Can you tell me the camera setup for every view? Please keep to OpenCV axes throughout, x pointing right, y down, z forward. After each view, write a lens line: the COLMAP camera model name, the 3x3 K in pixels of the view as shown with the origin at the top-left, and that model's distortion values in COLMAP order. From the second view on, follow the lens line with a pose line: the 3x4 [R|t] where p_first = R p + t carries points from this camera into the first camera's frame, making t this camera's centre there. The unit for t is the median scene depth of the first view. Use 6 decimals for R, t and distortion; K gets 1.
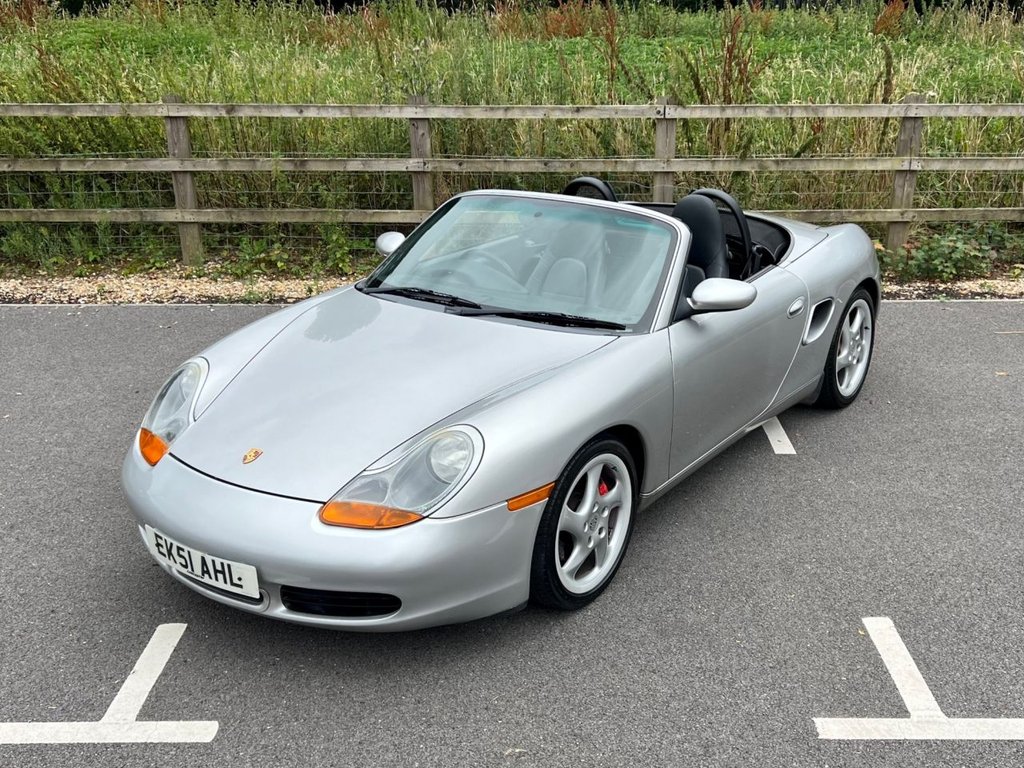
lens RADIAL K [[1081.6, 0, 539.1], [0, 1081.6, 397.0], [0, 0, 1]] dist [0.115497, -0.260592]
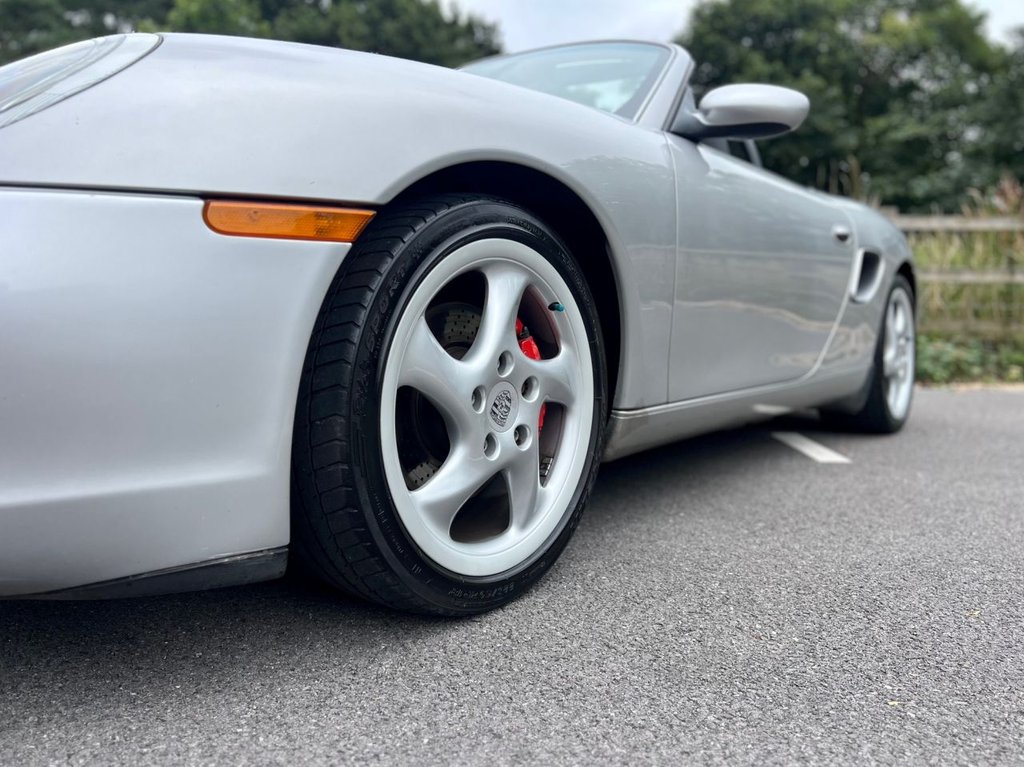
lens RADIAL K [[762.0, 0, 512.3], [0, 762.0, 383.4], [0, 0, 1]] dist [0.010310, 0.001117]
pose [[0.998429, 0.016135, -0.053657, 0.033335], [-0.030162, 0.961817, -0.272027, 0.089533], [0.047219, 0.273218, 0.960792, 0.334413]]
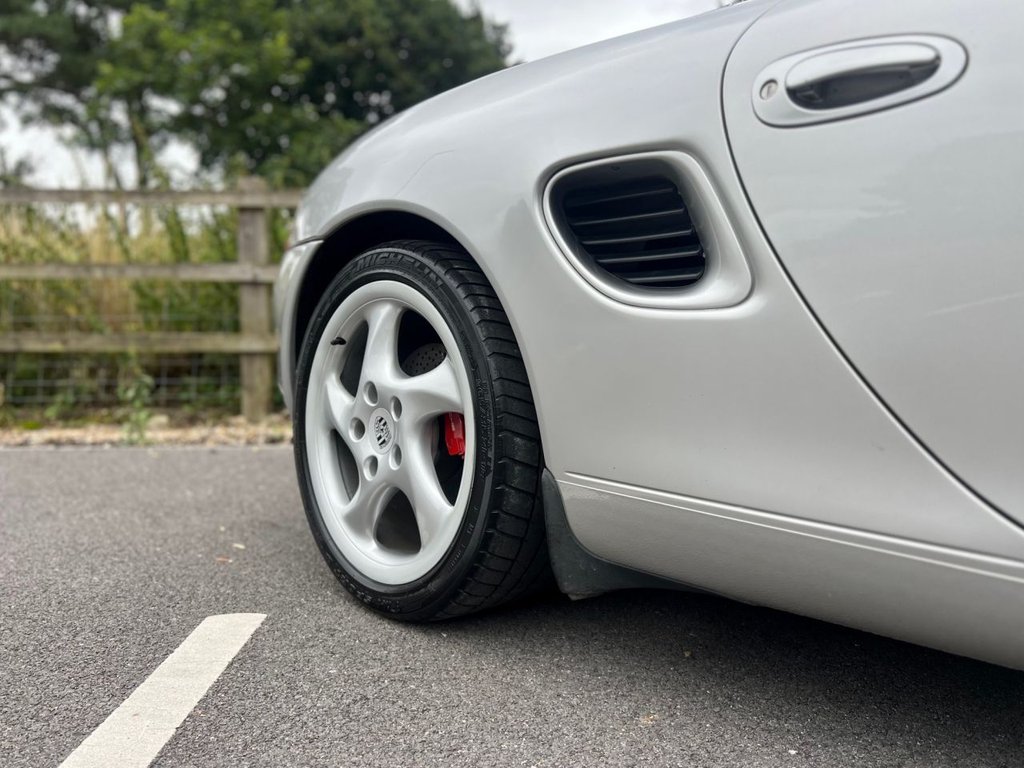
lens RADIAL K [[779.2, 0, 511.6], [0, 779.2, 385.8], [0, 0, 1]] dist [0.028075, -0.009341]
pose [[0.999245, 0.000263, 0.038839, -0.409113], [0.011237, 0.955260, -0.295553, 0.014844], [-0.037179, 0.295767, 0.954536, 0.531661]]
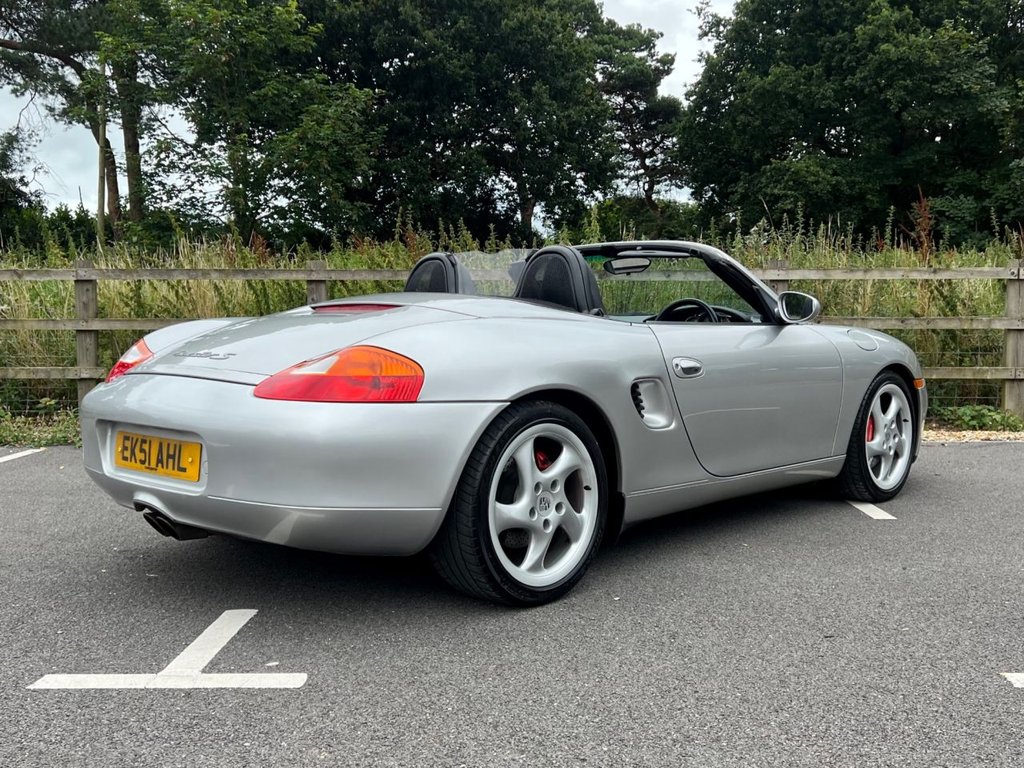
lens RADIAL K [[1029.4, 0, 518.0], [0, 1029.4, 379.9], [0, 0, 1]] dist [0.049133, -0.082398]
pose [[0.999887, 0.001127, -0.014990, -0.349908], [-0.005459, 0.956317, -0.292280, 0.129760], [0.014006, 0.292329, 0.956215, 0.071541]]
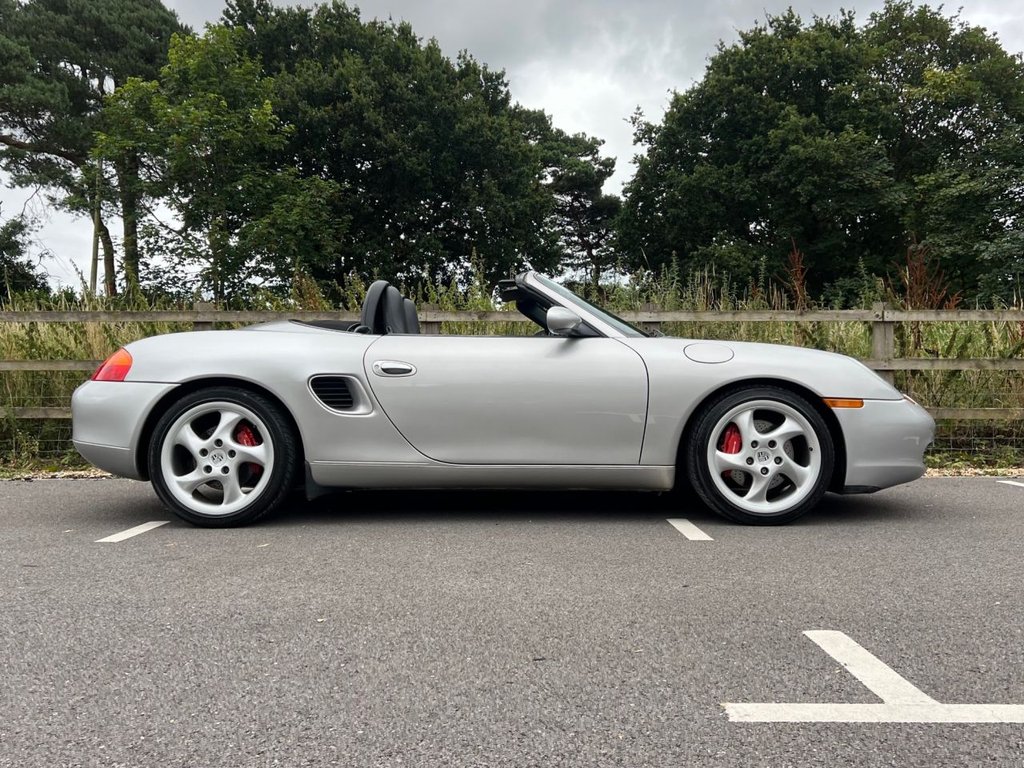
lens RADIAL K [[911.6, 0, 494.7], [0, 911.6, 352.3], [0, 0, 1]] dist [0.053710, -0.064800]
pose [[0.999895, -0.000173, -0.014489, -0.255626], [-0.005527, 0.919778, -0.392400, 0.131219], [0.013395, 0.392439, 0.919680, 0.171755]]
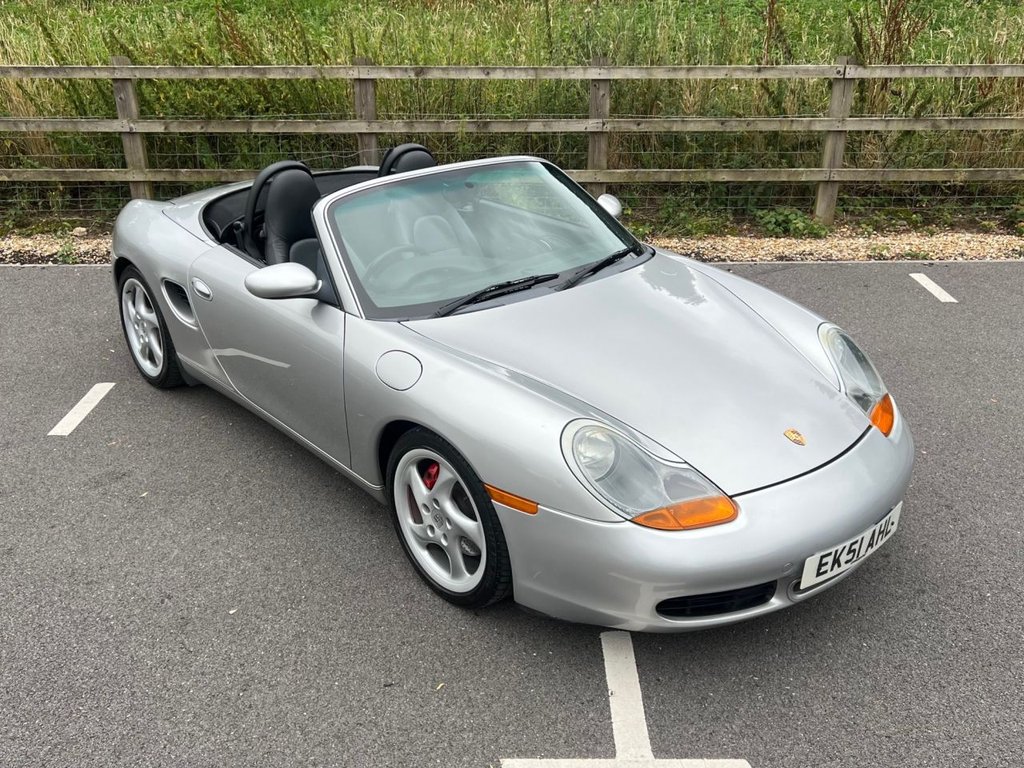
lens RADIAL K [[948.4, 0, 496.2], [0, 948.4, 379.4], [0, 0, 1]] dist [0.047159, -0.058637]
pose [[0.999978, 0.000880, -0.006595, -0.203689], [-0.000486, 0.998224, 0.059566, -0.027980], [0.006636, -0.059561, 0.998203, 0.090544]]
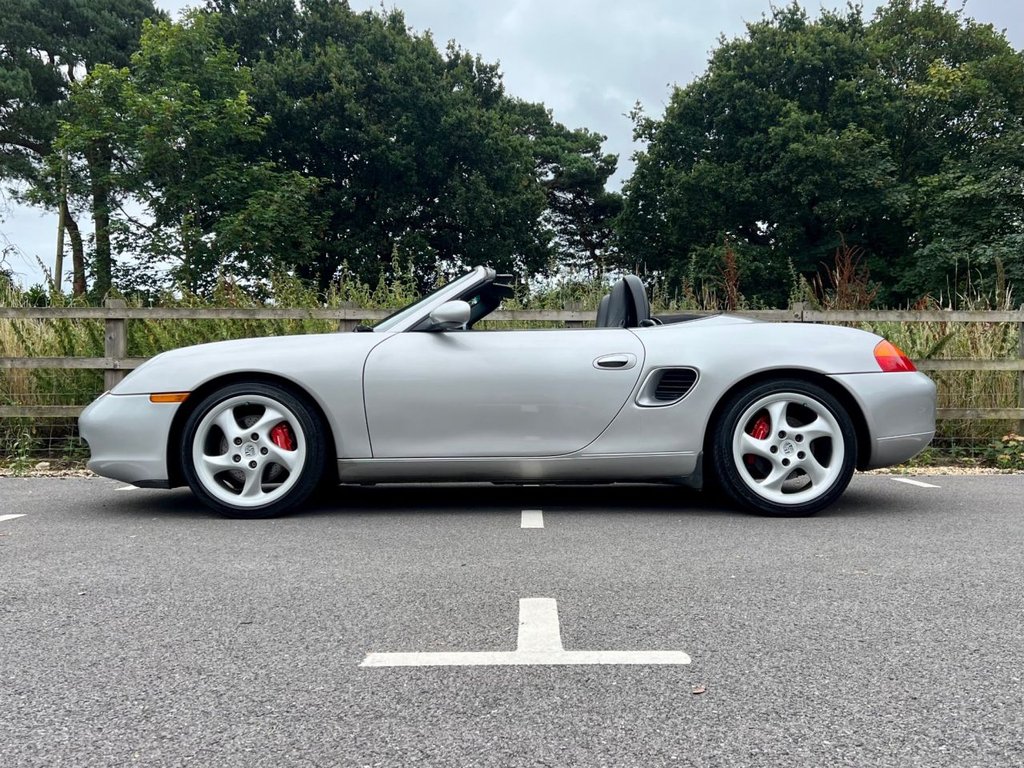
lens RADIAL K [[953.9, 0, 533.8], [0, 953.9, 362.3], [0, 0, 1]] dist [0.085175, -0.143585]
pose [[0.999909, 0.003596, 0.012981, -0.163425], [0.001713, 0.921950, -0.387306, 0.149843], [-0.013361, 0.387293, 0.921860, 0.142142]]
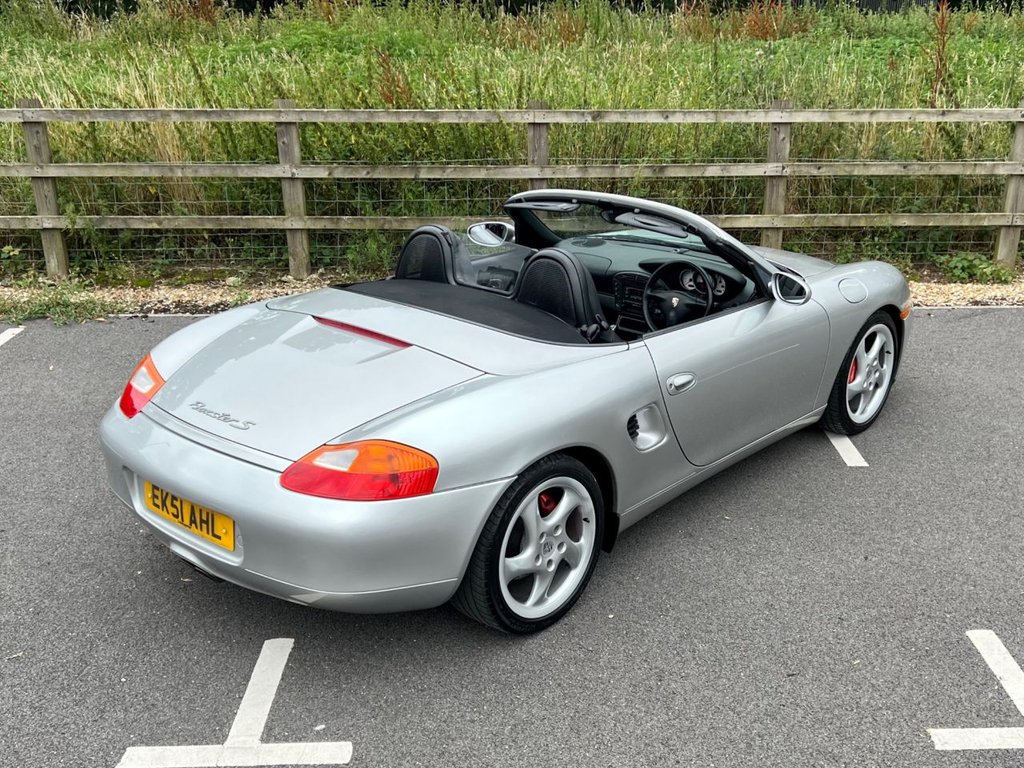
lens RADIAL K [[1088.7, 0, 547.7], [0, 1088.7, 413.2], [0, 0, 1]] dist [0.113174, -0.250060]
pose [[0.999486, -0.008452, 0.030926, -0.359720], [0.008061, 0.999886, 0.012743, -0.004540], [-0.031030, -0.012487, 0.999440, -0.001719]]
